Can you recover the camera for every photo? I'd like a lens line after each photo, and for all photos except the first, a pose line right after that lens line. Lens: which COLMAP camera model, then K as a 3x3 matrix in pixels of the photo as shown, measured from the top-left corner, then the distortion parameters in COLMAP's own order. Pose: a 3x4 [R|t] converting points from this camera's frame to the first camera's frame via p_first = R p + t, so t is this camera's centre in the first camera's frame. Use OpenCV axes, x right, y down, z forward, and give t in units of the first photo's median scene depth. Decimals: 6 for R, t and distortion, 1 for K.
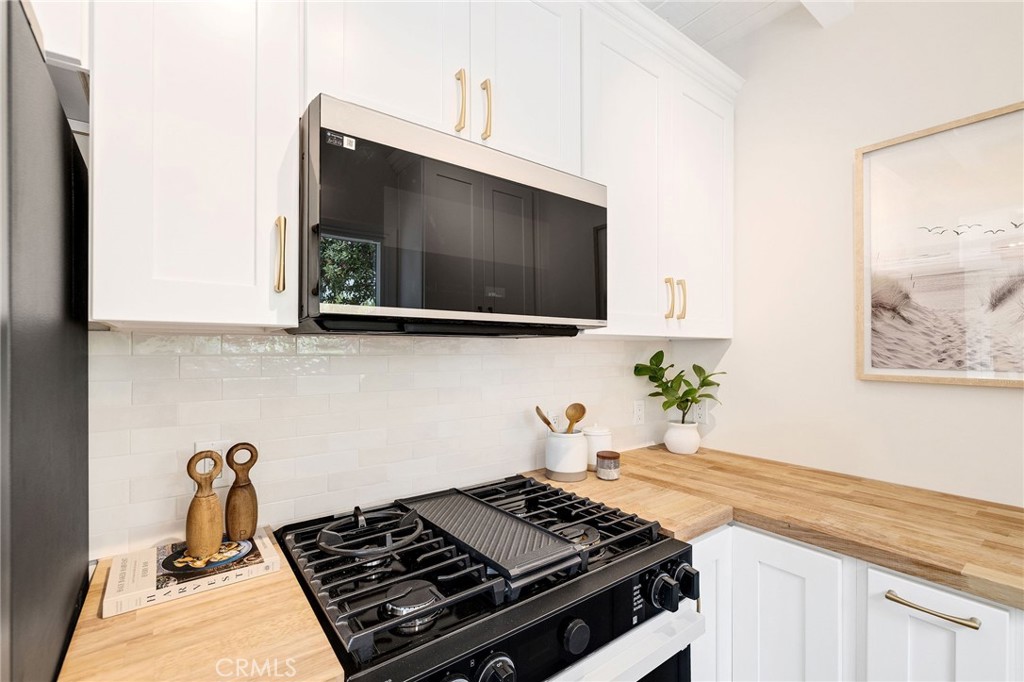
lens RADIAL K [[437.5, 0, 510.3], [0, 437.5, 346.6], [0, 0, 1]] dist [-0.001588, -0.000609]
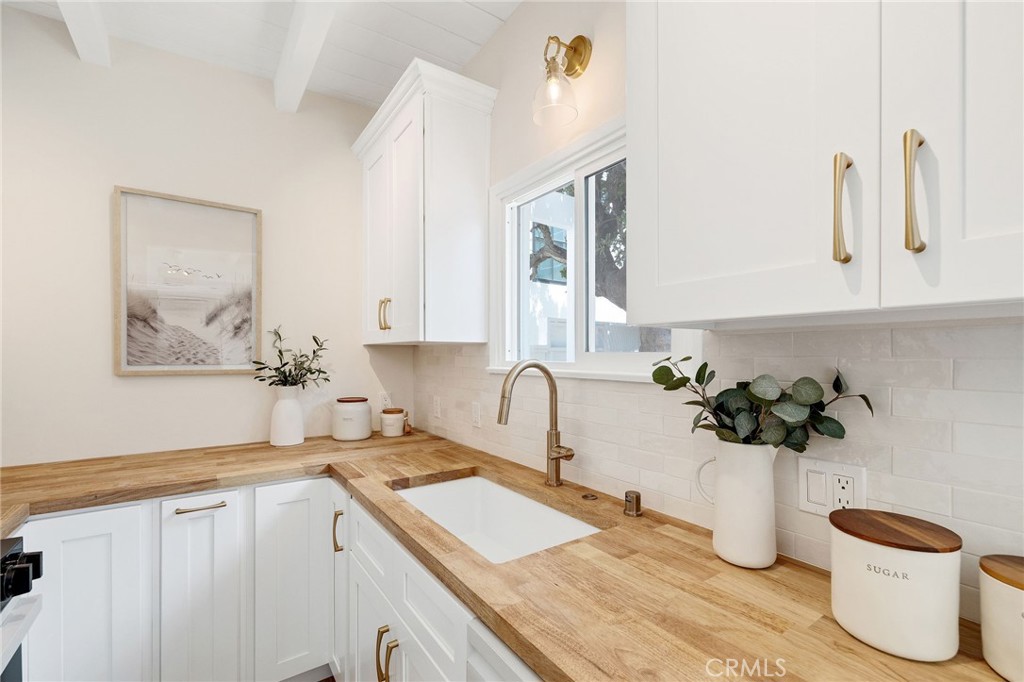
lens RADIAL K [[435.7, 0, 508.0], [0, 435.7, 357.7], [0, 0, 1]] dist [0.001295, -0.000816]
pose [[0.018638, -0.008052, 0.999794, -0.416485], [-0.004787, 0.999955, 0.008142, 0.011193], [-0.999815, -0.004938, 0.018599, -0.116338]]
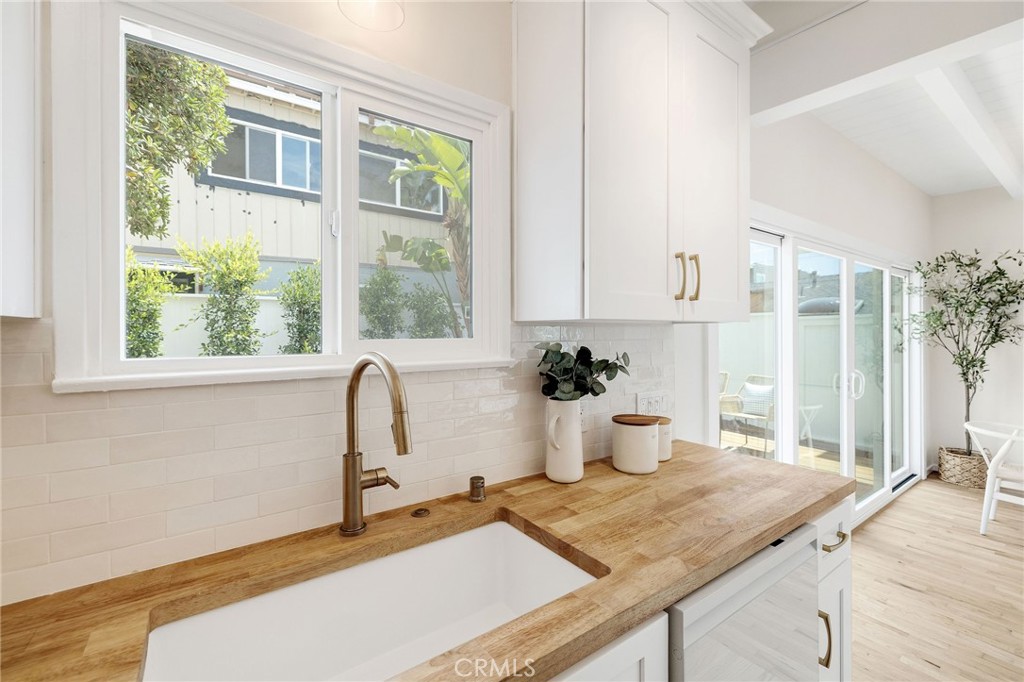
lens RADIAL K [[435.7, 0, 513.7], [0, 435.7, 334.0], [0, 0, 1]] dist [0.001295, -0.000816]
pose [[-0.999999, -0.000506, -0.001219, 0.347992], [-0.000506, 1.000000, -0.000344, -0.002497], [0.001219, -0.000343, -0.999999, 0.498582]]
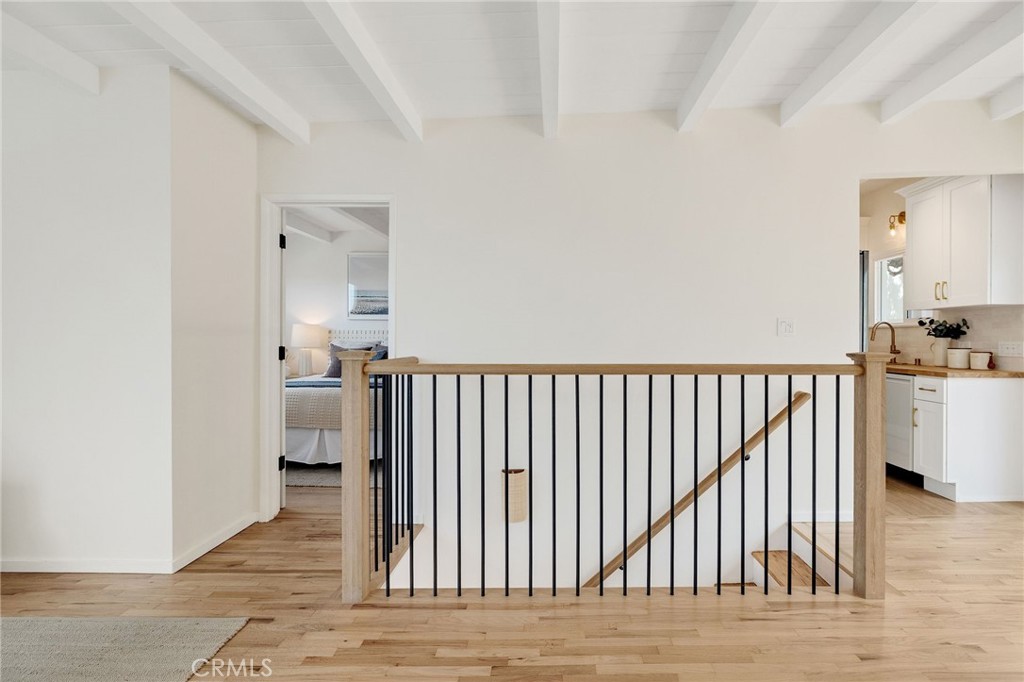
lens RADIAL K [[496.8, 0, 556.6], [0, 496.8, 341.8], [0, 0, 1]] dist [-0.010607, 0.002868]
pose [[0.573532, -0.010455, 0.819116, -3.532691], [-0.000854, 0.999910, 0.013361, 0.124787], [-0.819183, -0.008363, 0.573472, -0.260364]]
